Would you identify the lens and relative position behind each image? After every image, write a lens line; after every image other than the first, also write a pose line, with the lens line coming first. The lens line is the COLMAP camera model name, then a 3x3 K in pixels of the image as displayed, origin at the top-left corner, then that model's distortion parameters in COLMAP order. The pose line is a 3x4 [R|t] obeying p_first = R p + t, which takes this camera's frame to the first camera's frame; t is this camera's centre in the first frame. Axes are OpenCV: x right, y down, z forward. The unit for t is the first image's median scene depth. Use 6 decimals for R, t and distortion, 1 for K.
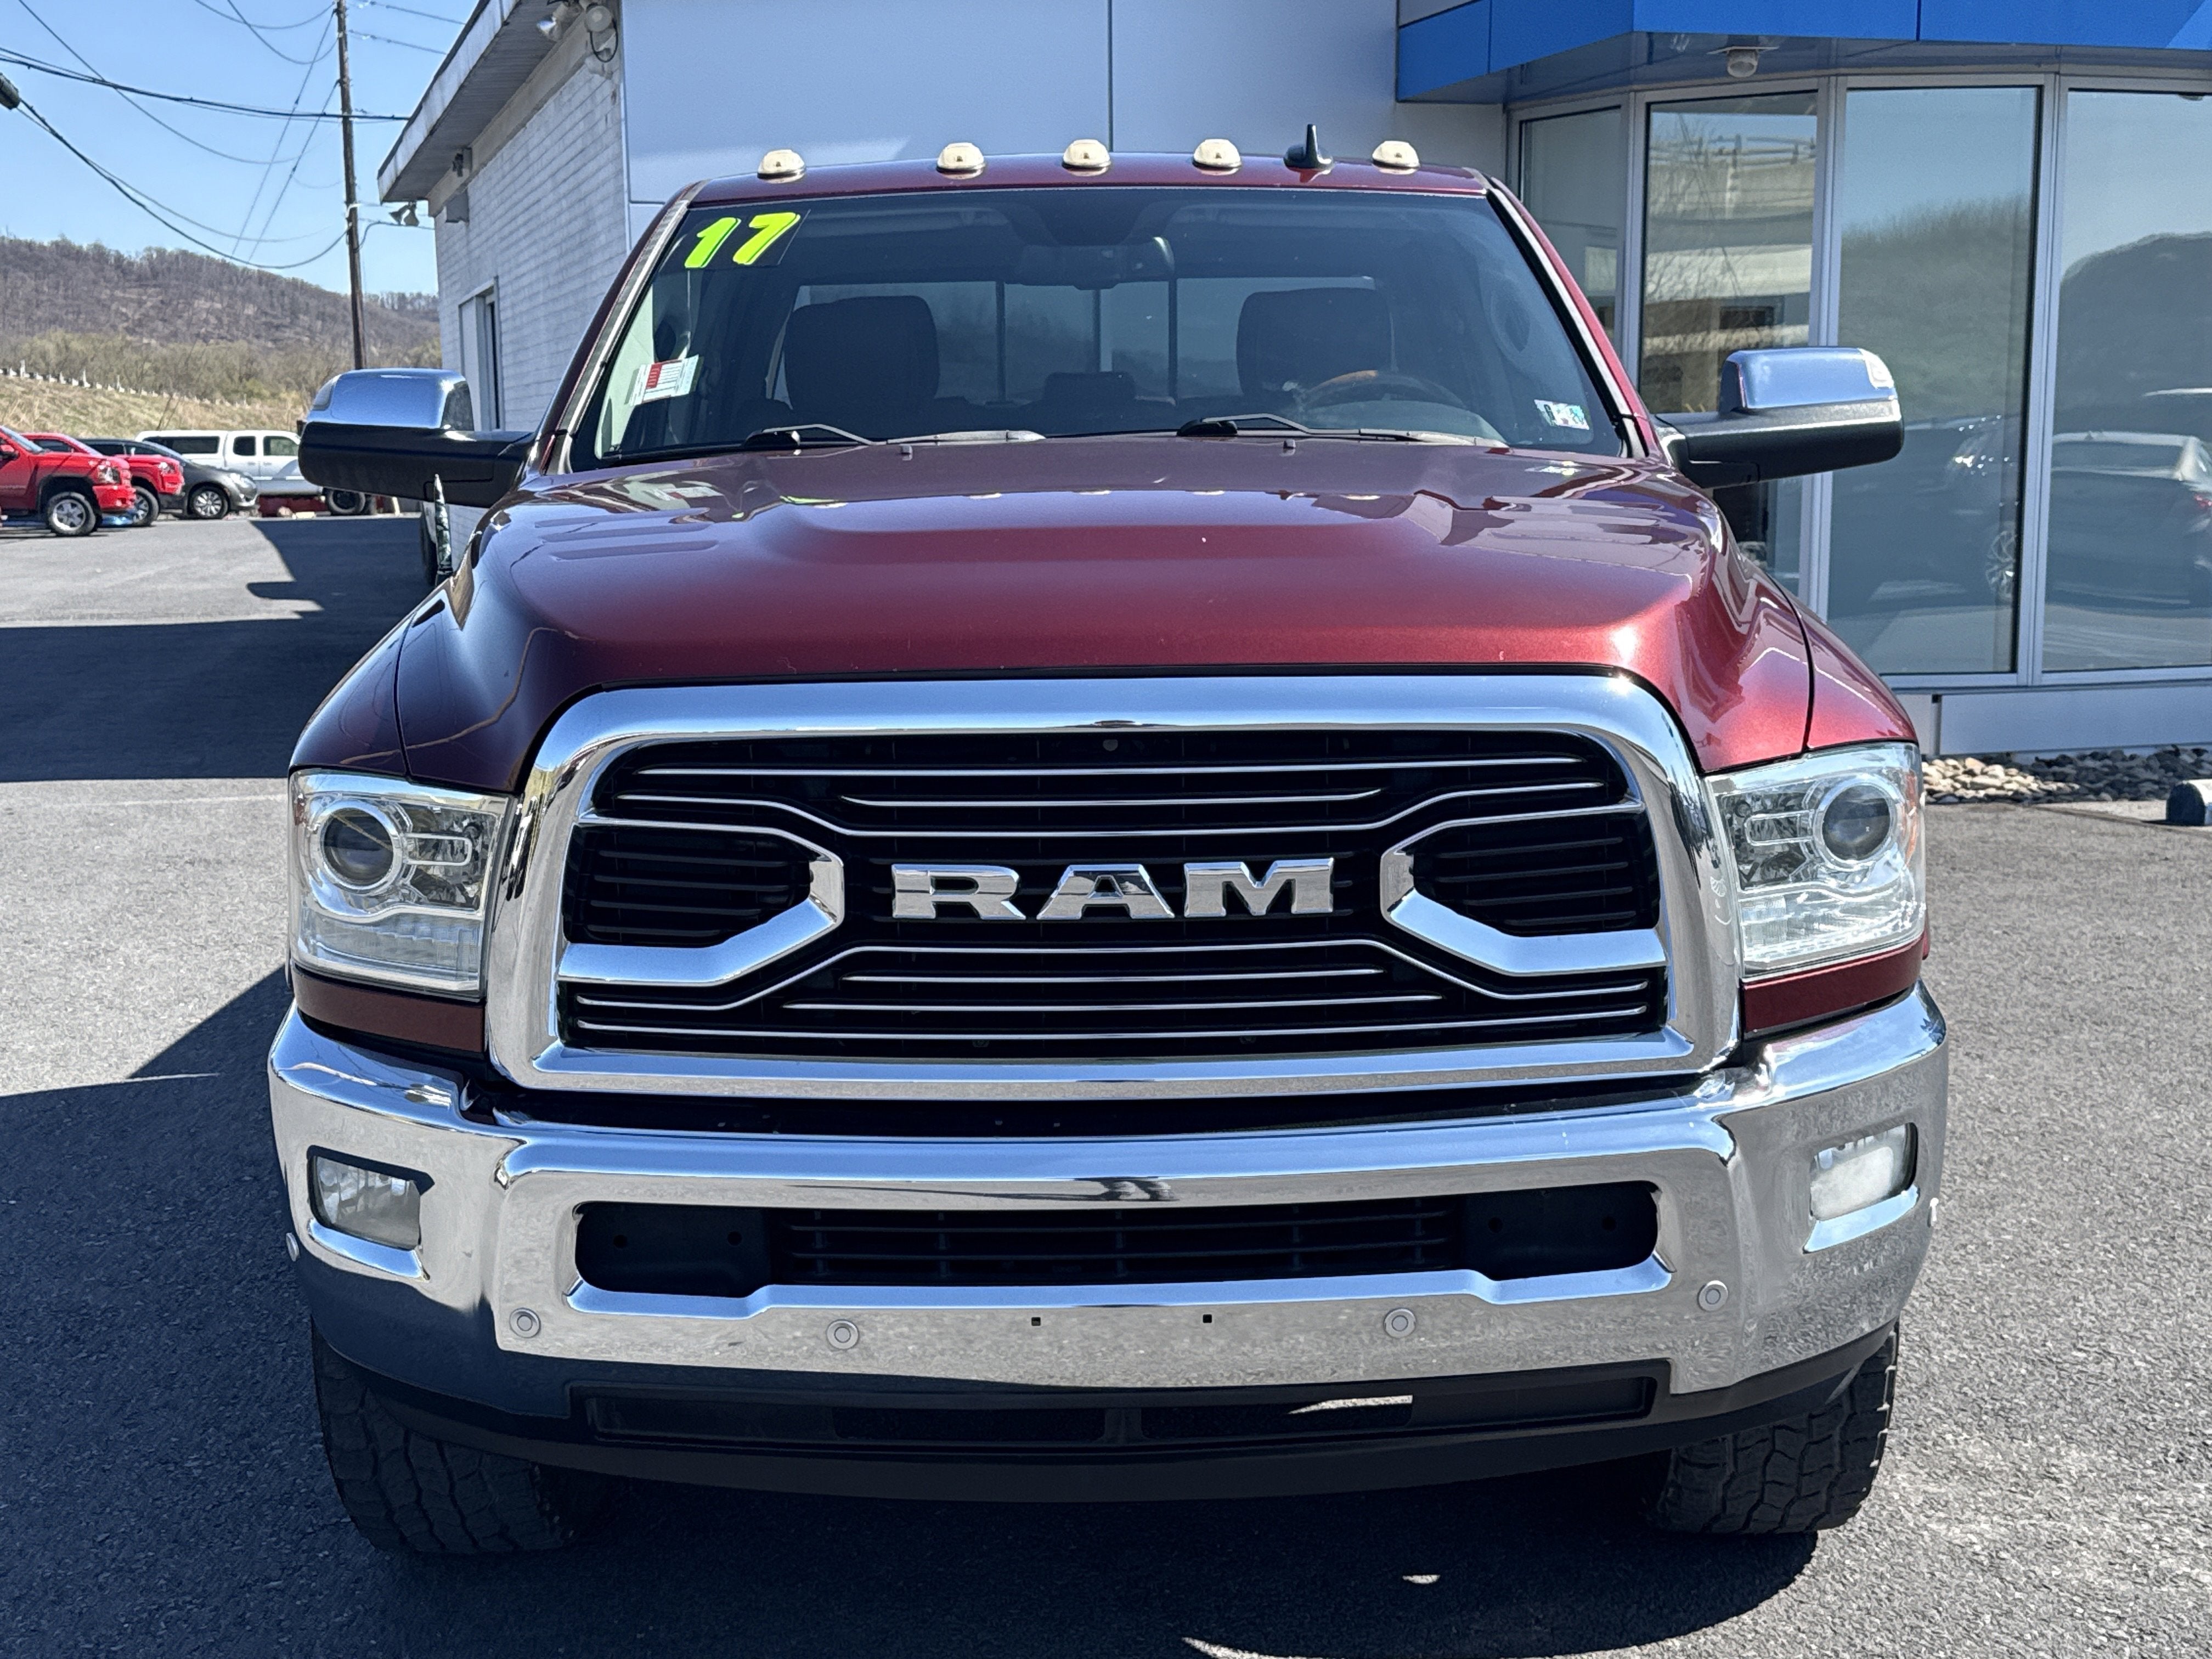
lens RADIAL K [[2797.2, 0, 1106.0], [0, 2797.2, 829.5], [0, 0, 1]] dist [0.311585, -1.021341]
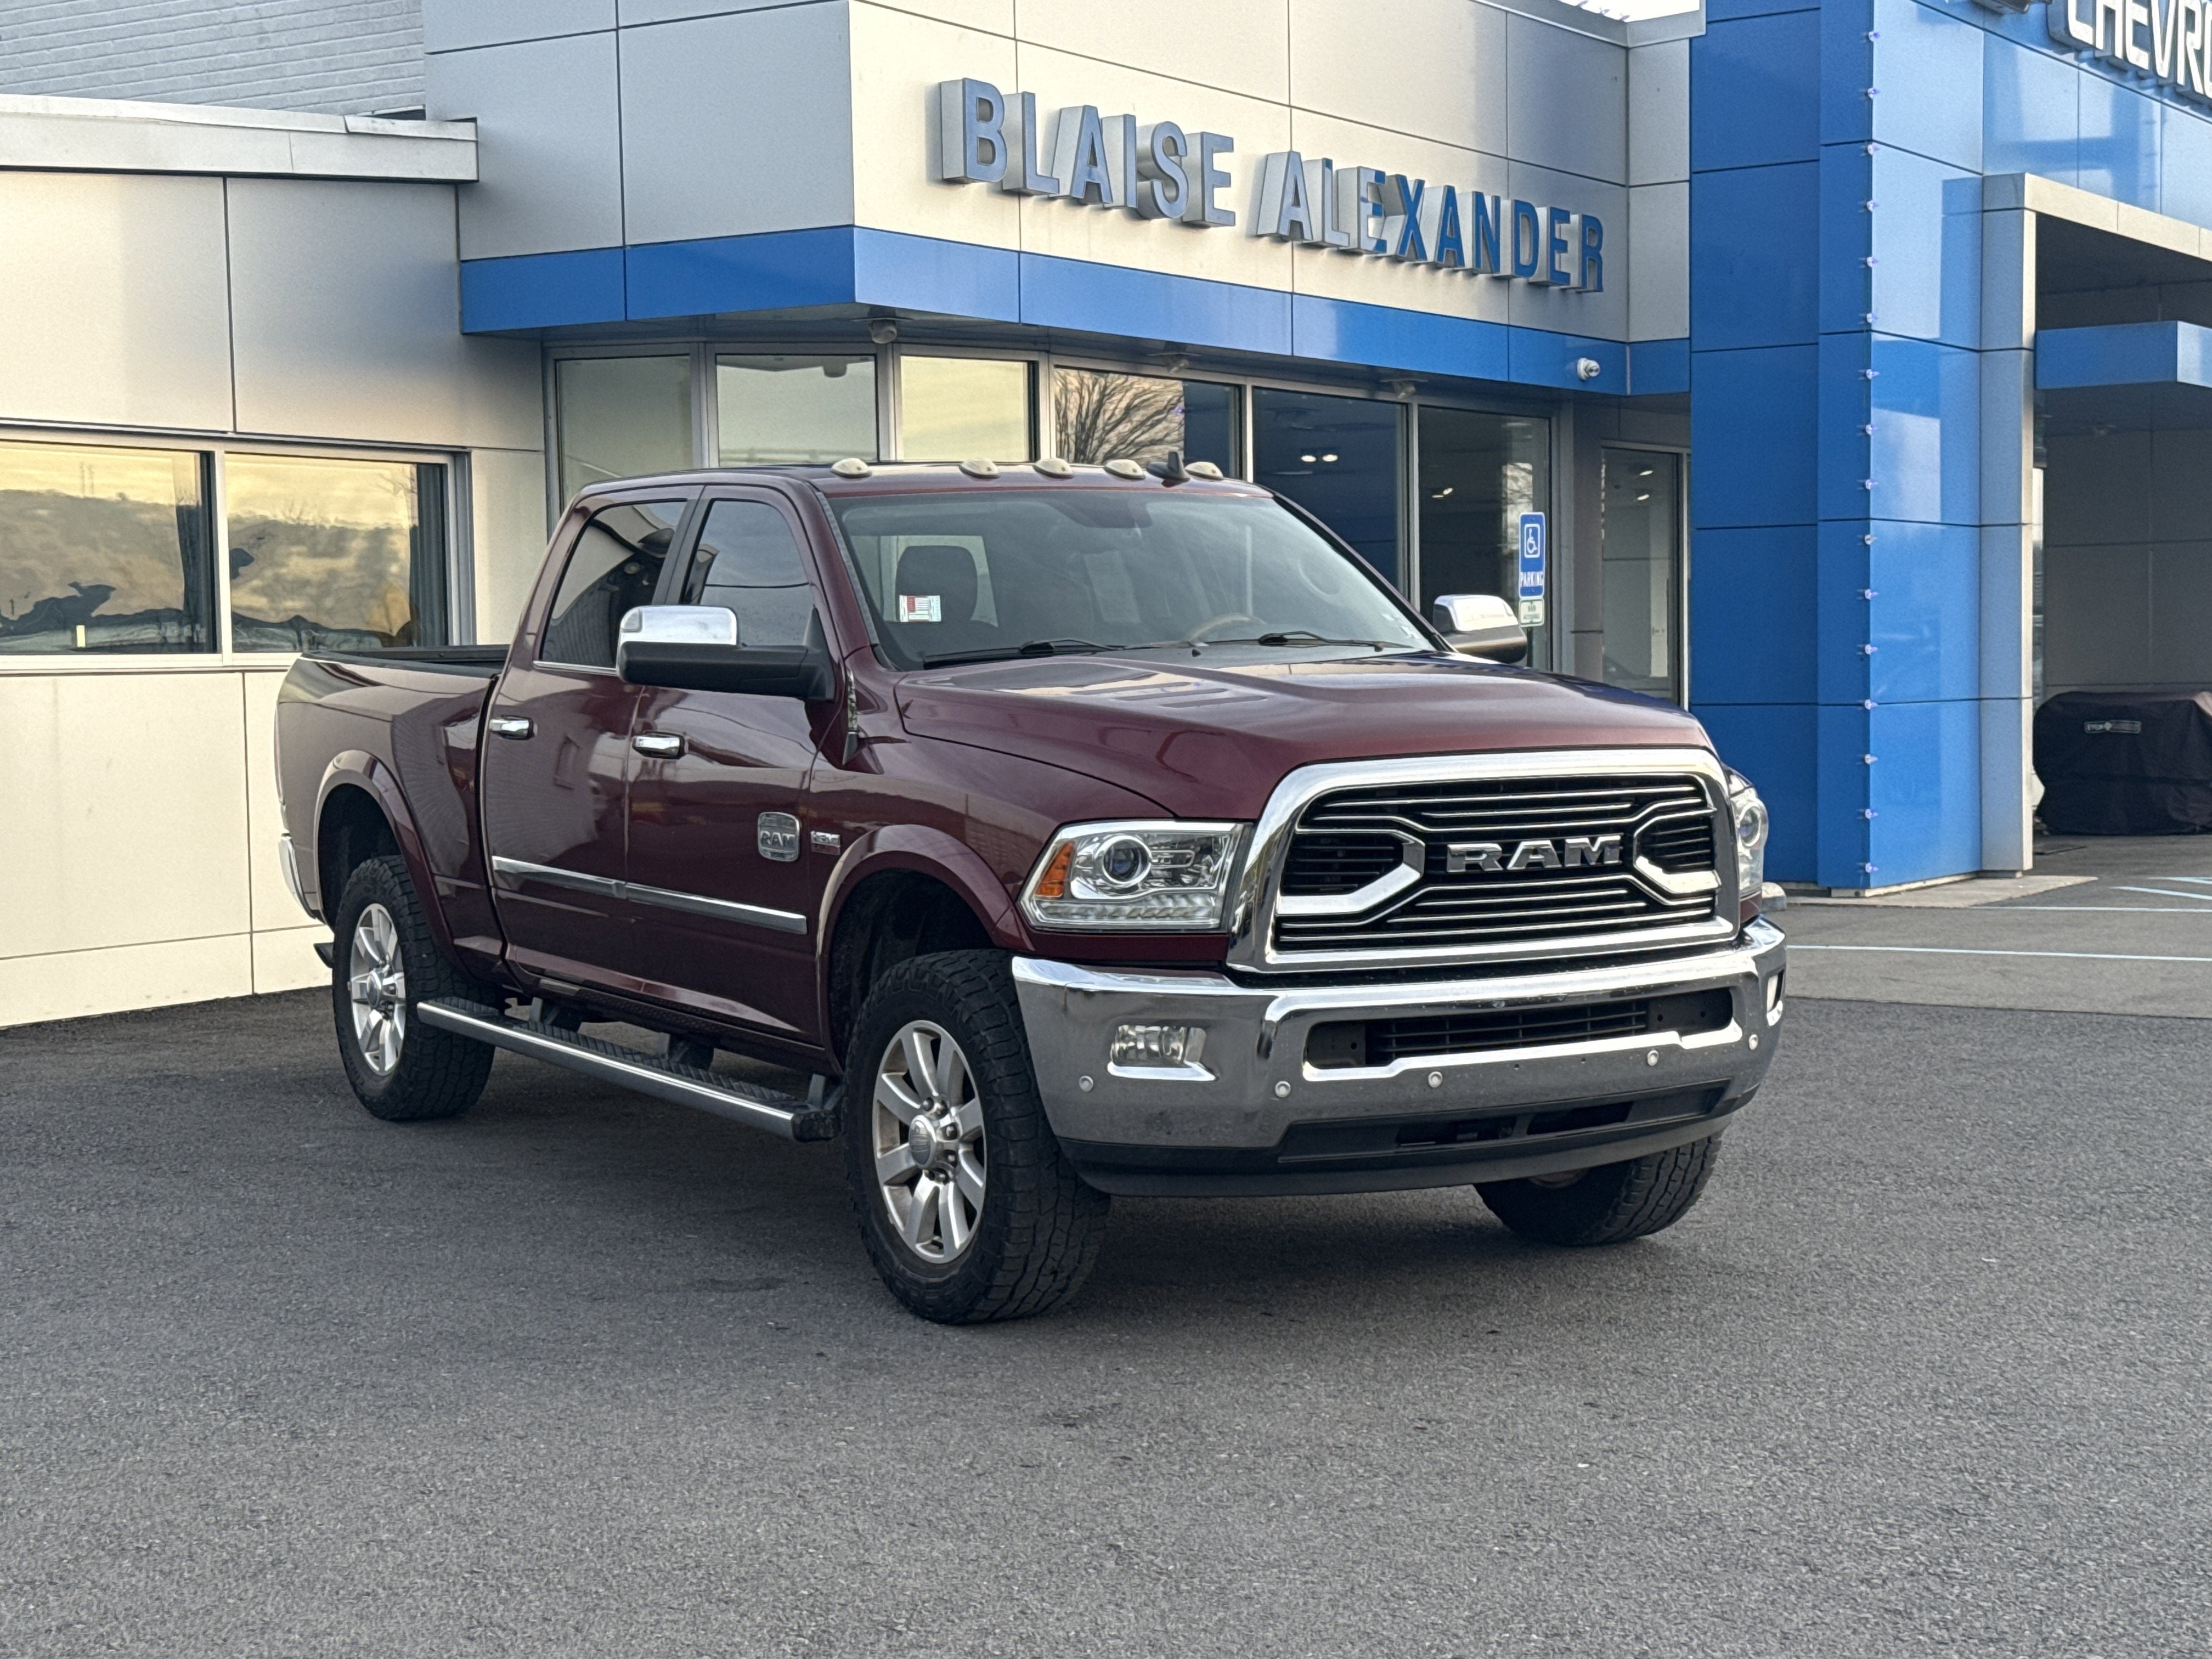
lens RADIAL K [[3397.8, 0, 1106.0], [0, 3397.8, 829.5], [0, 0, 1]] dist [0.251534, -1.148583]
pose [[0.865106, -0.028849, 0.500759, -1.469659], [0.074067, 0.994748, -0.070649, 0.151617], [-0.496091, 0.098208, 0.862699, -0.977980]]
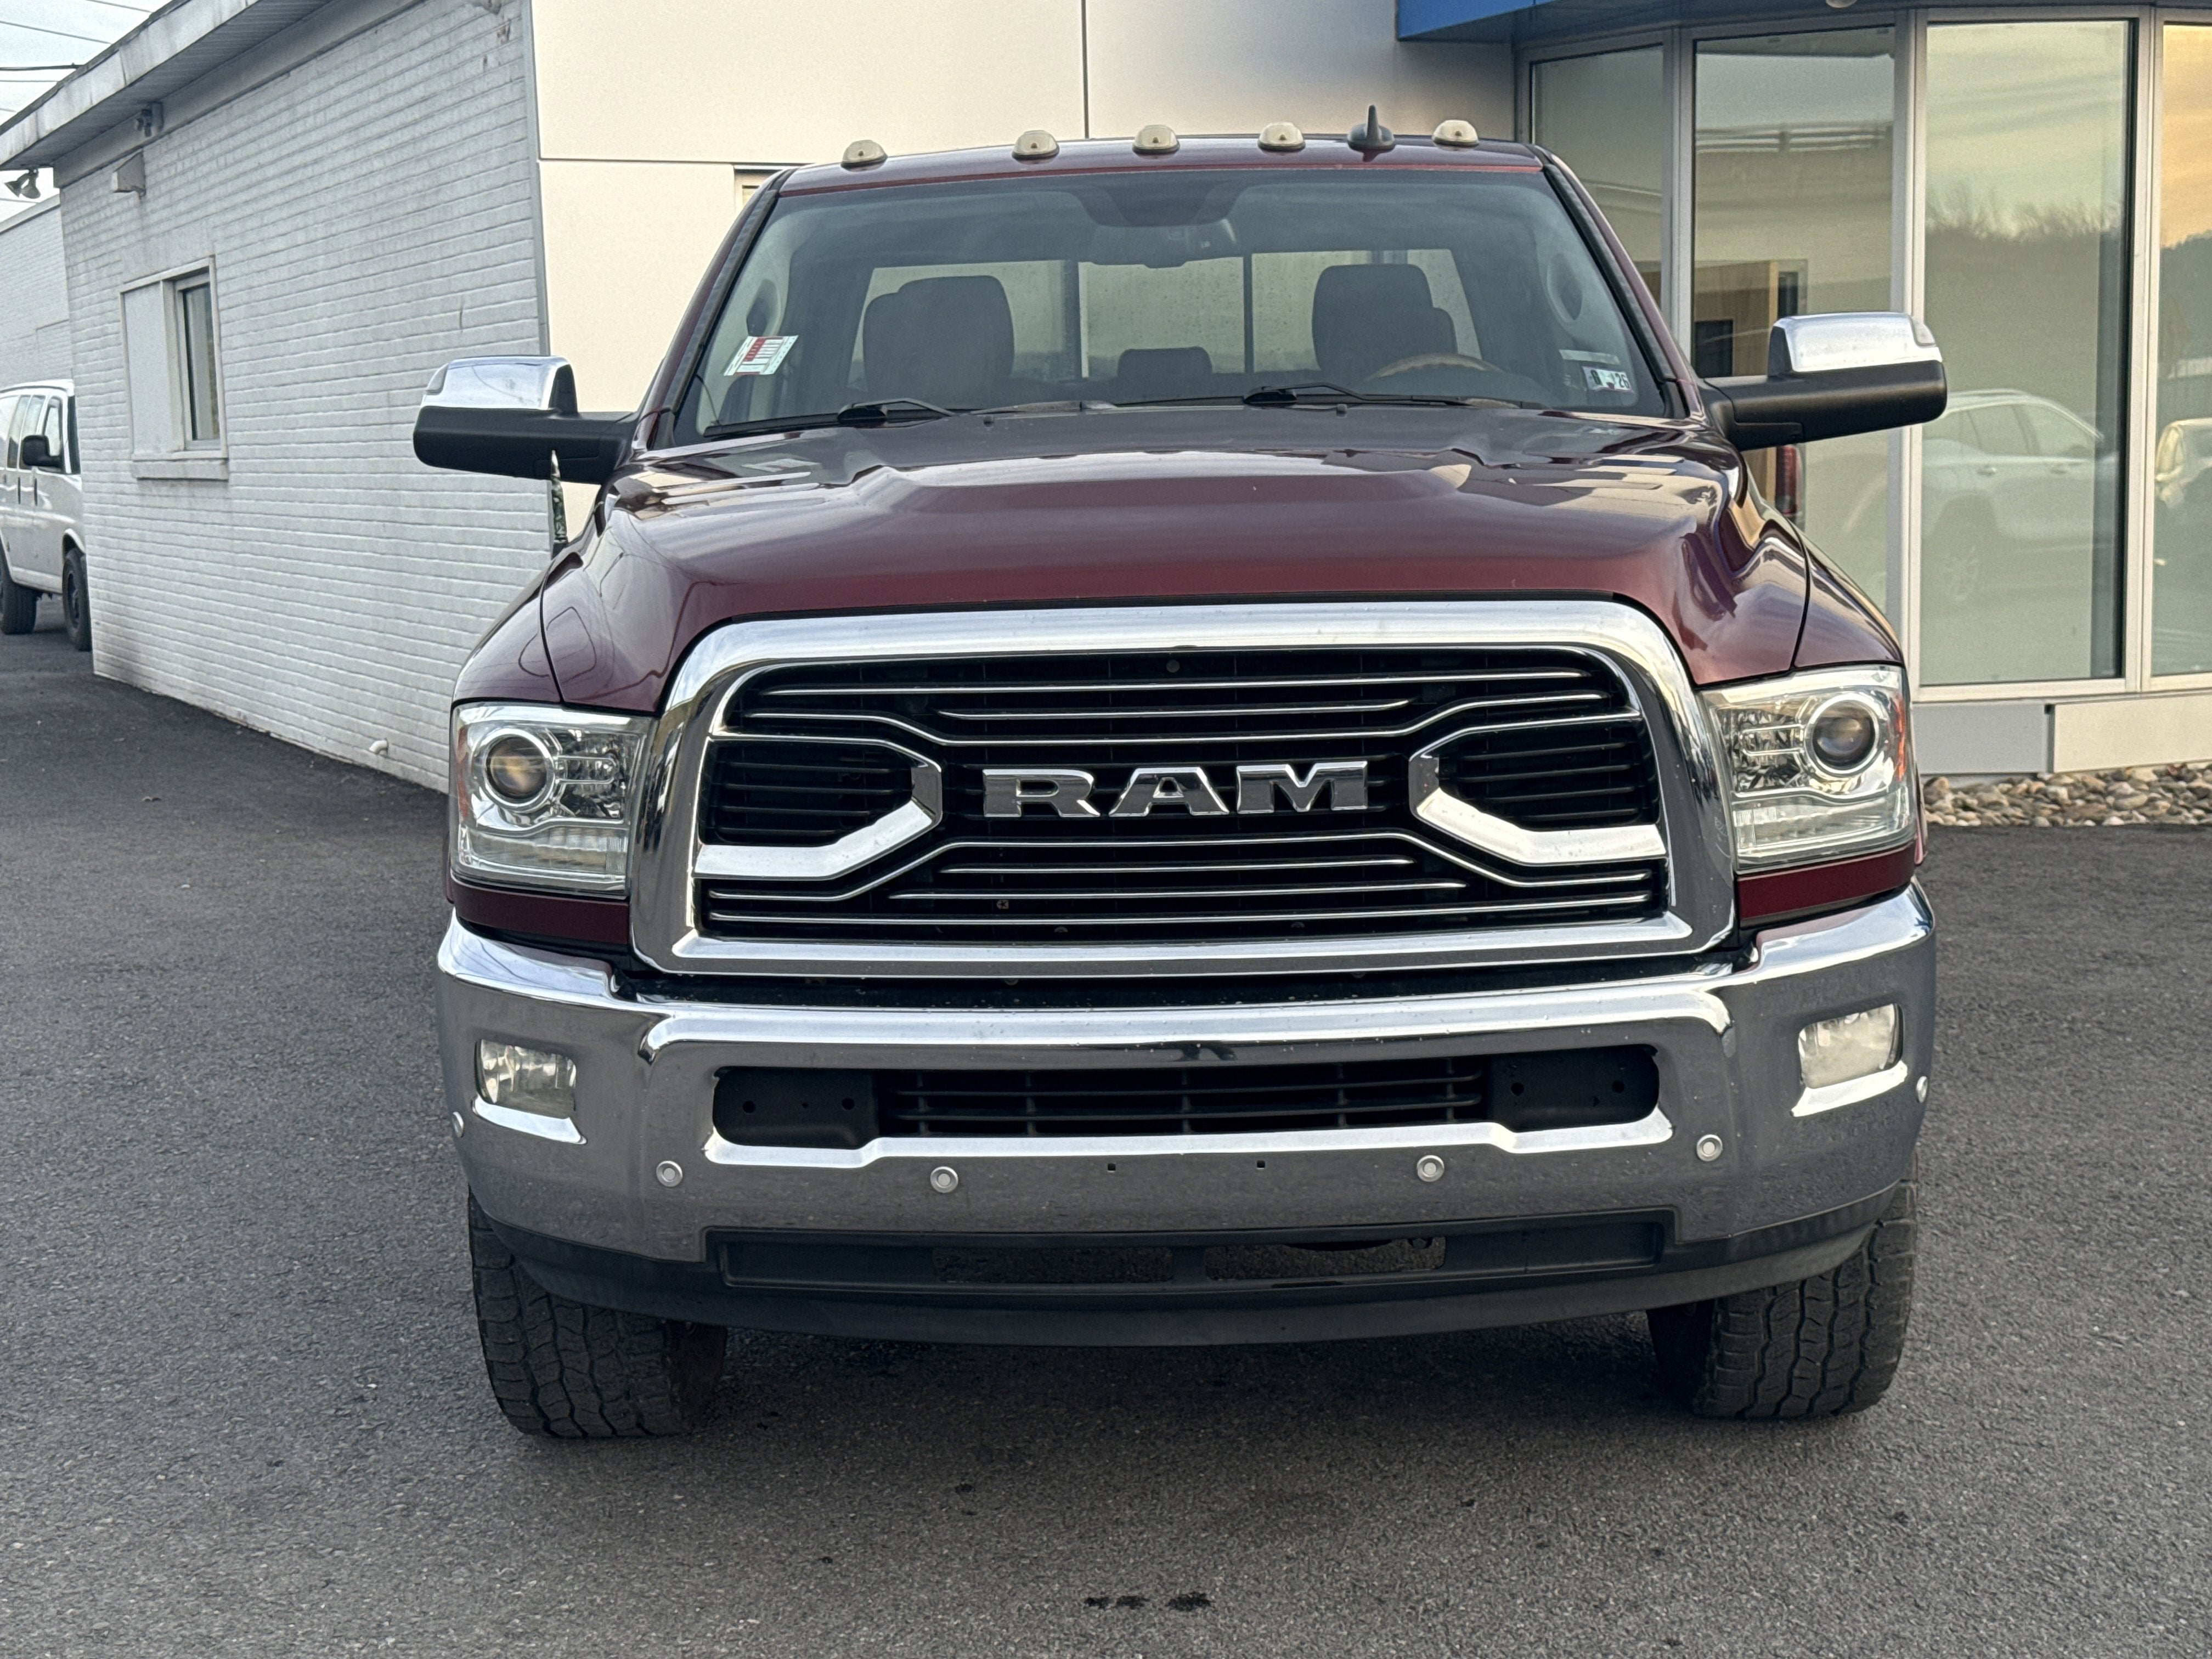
lens RADIAL K [[3127.0, 0, 1106.0], [0, 3127.0, 867.2], [0, 0, 1]] dist [0.277484, -0.950537]
pose [[0.999573, -0.008326, -0.028019, 0.009259], [0.008330, 0.999965, 0.000034, 0.050814], [0.028017, -0.000268, 0.999607, -0.272372]]
